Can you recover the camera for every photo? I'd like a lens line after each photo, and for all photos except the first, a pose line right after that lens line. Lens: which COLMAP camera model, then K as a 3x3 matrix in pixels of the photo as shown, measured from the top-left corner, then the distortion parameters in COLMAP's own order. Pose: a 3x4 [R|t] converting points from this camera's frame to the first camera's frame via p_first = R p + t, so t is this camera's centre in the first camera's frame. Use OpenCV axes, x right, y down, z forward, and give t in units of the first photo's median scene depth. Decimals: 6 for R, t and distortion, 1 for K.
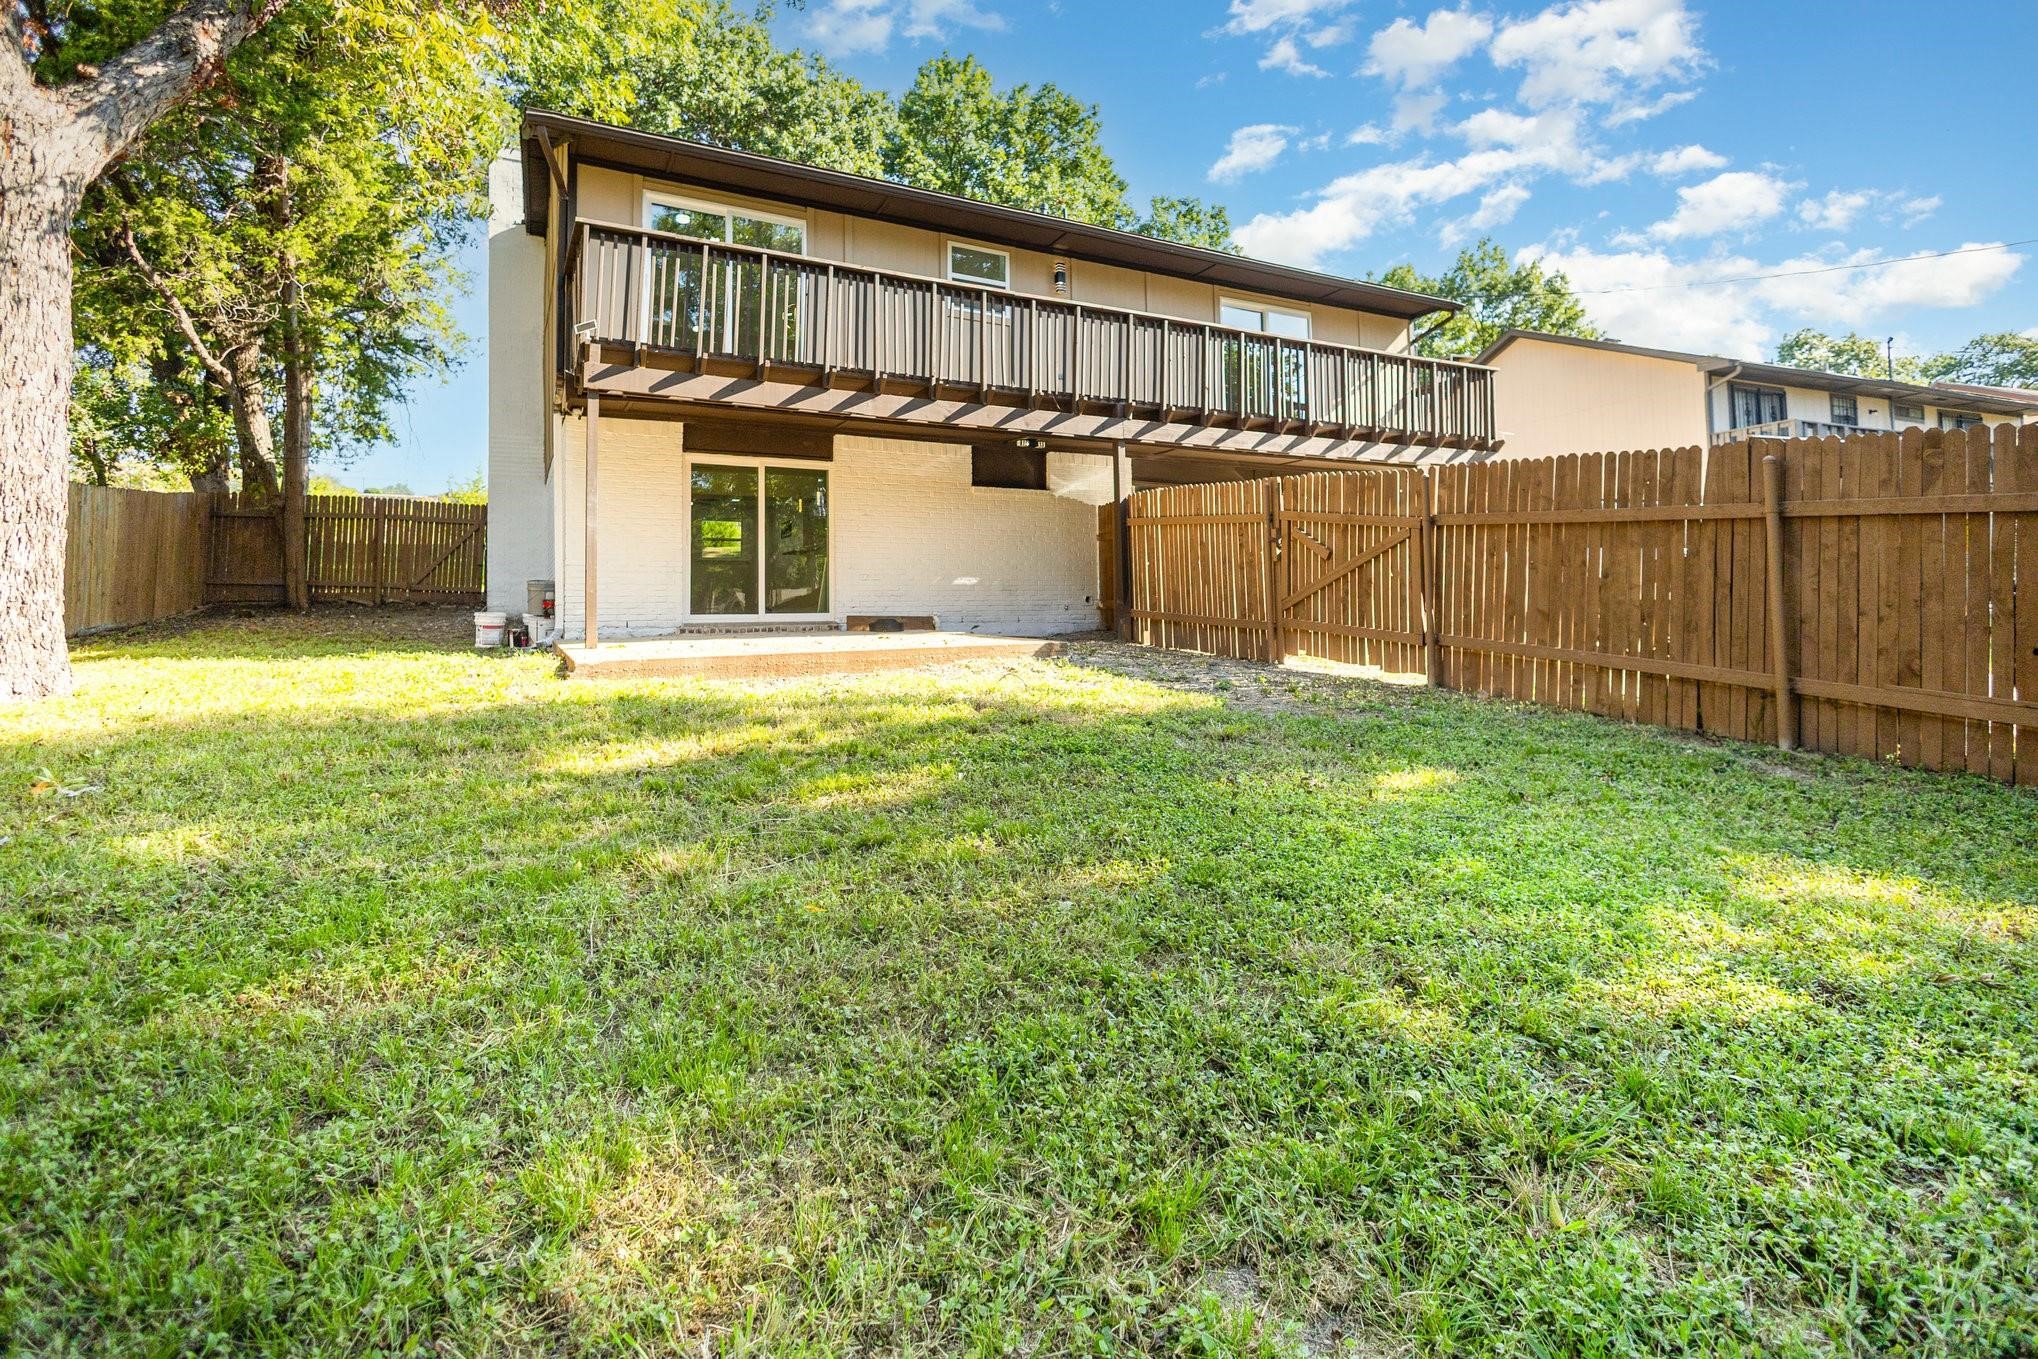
lens RADIAL K [[952.4, 0, 1020.6], [0, 952.4, 597.1], [0, 0, 1]] dist [0.003258, -0.000053]
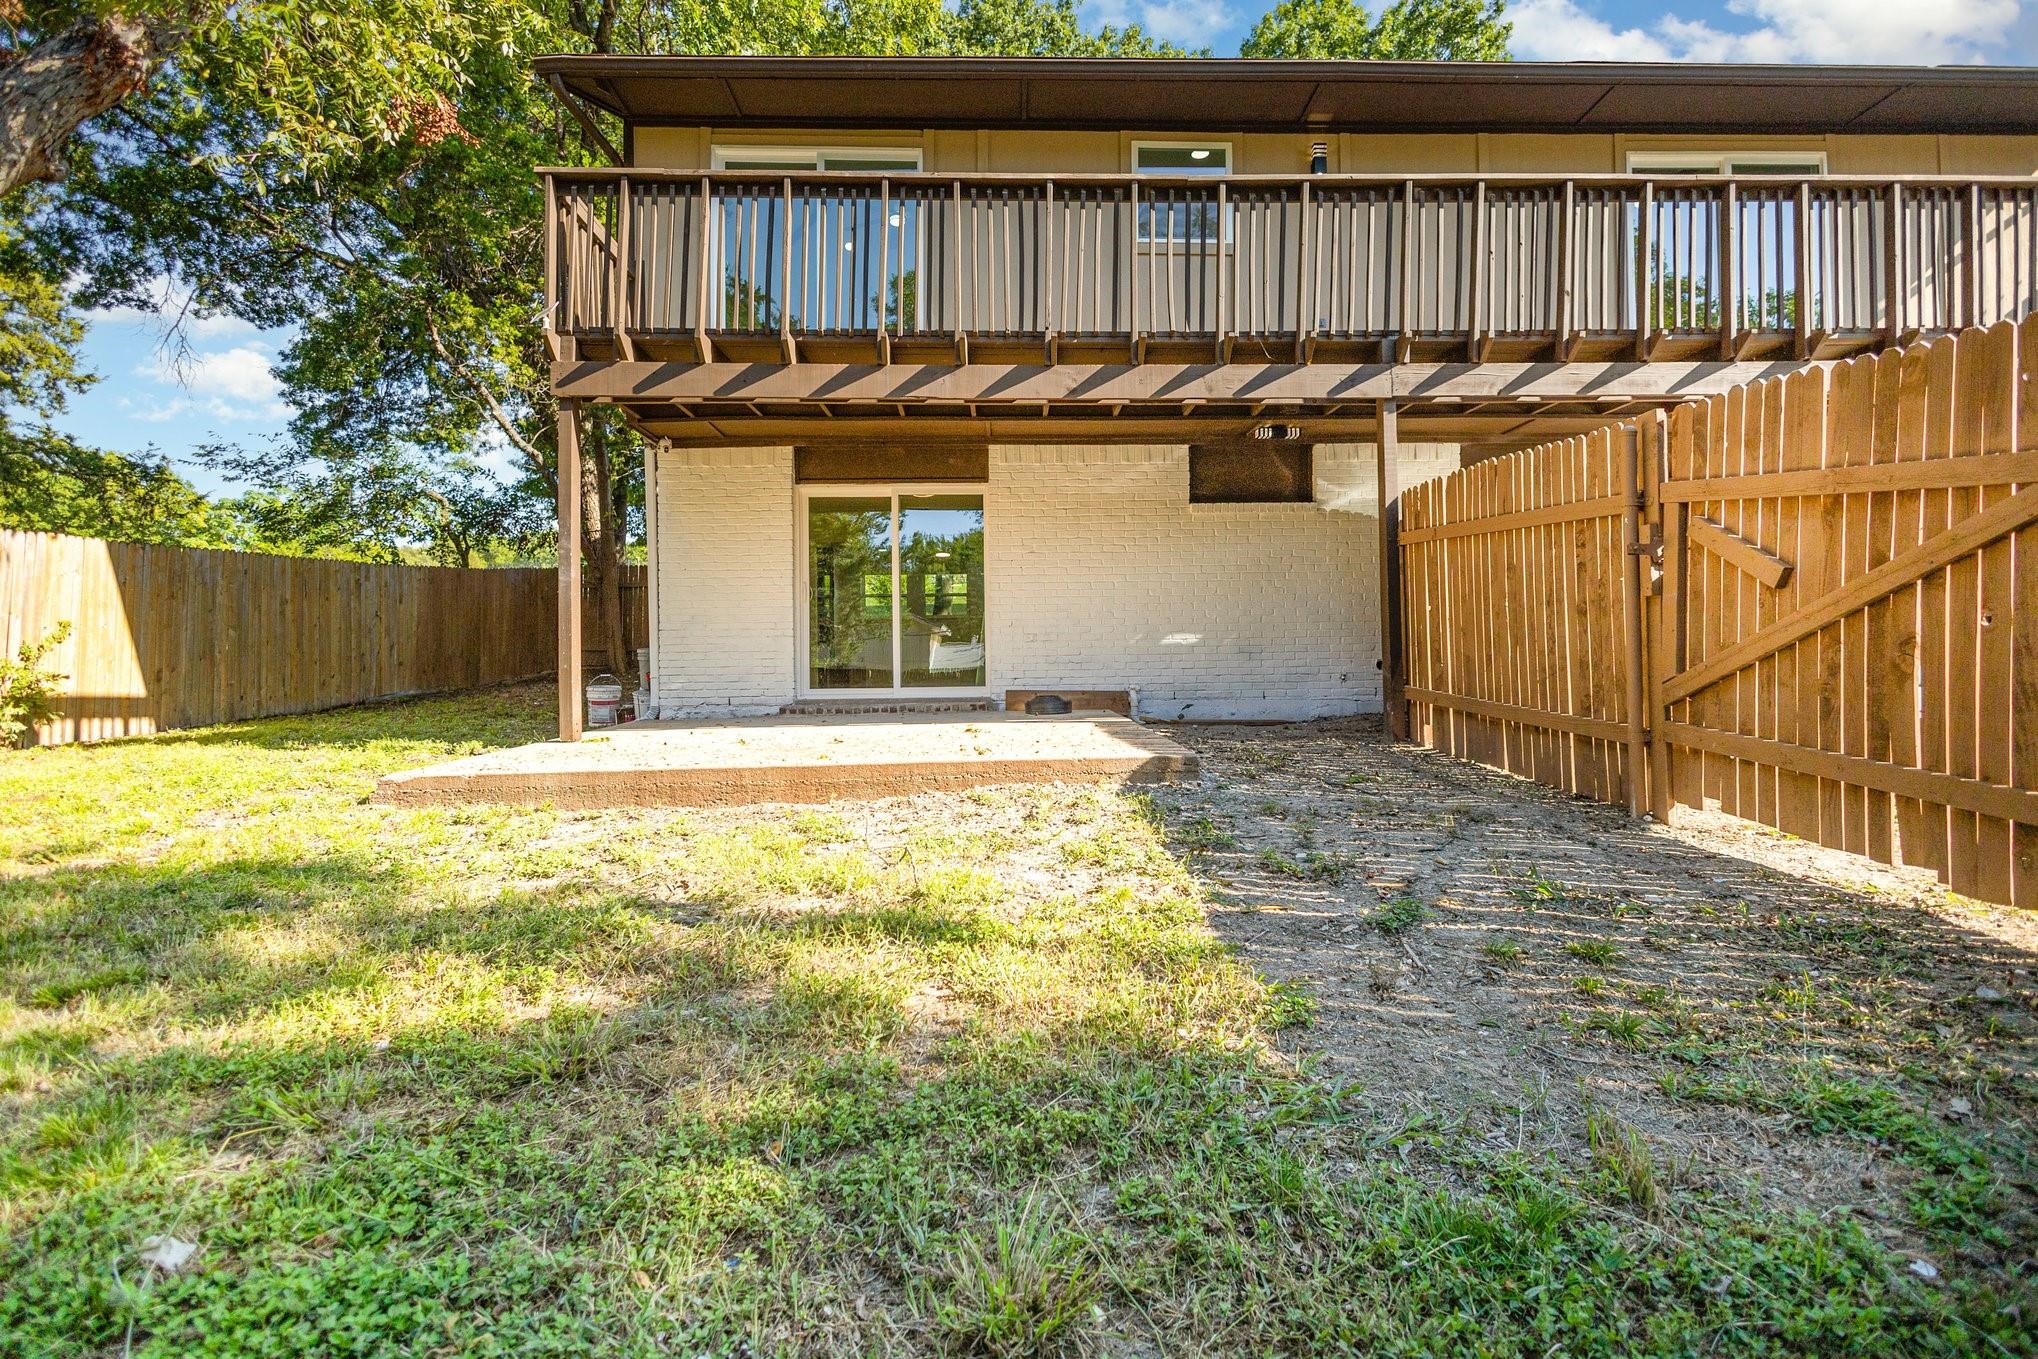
lens RADIAL K [[941.2, 0, 1019.0], [0, 941.2, 679.5], [0, 0, 1]] dist [0.005023, -0.000093]
pose [[0.903796, 0.003216, -0.427950, 0.154487], [0.011525, 0.999426, 0.031850, -0.013110], [0.427807, -0.033718, 0.903241, 0.379510]]
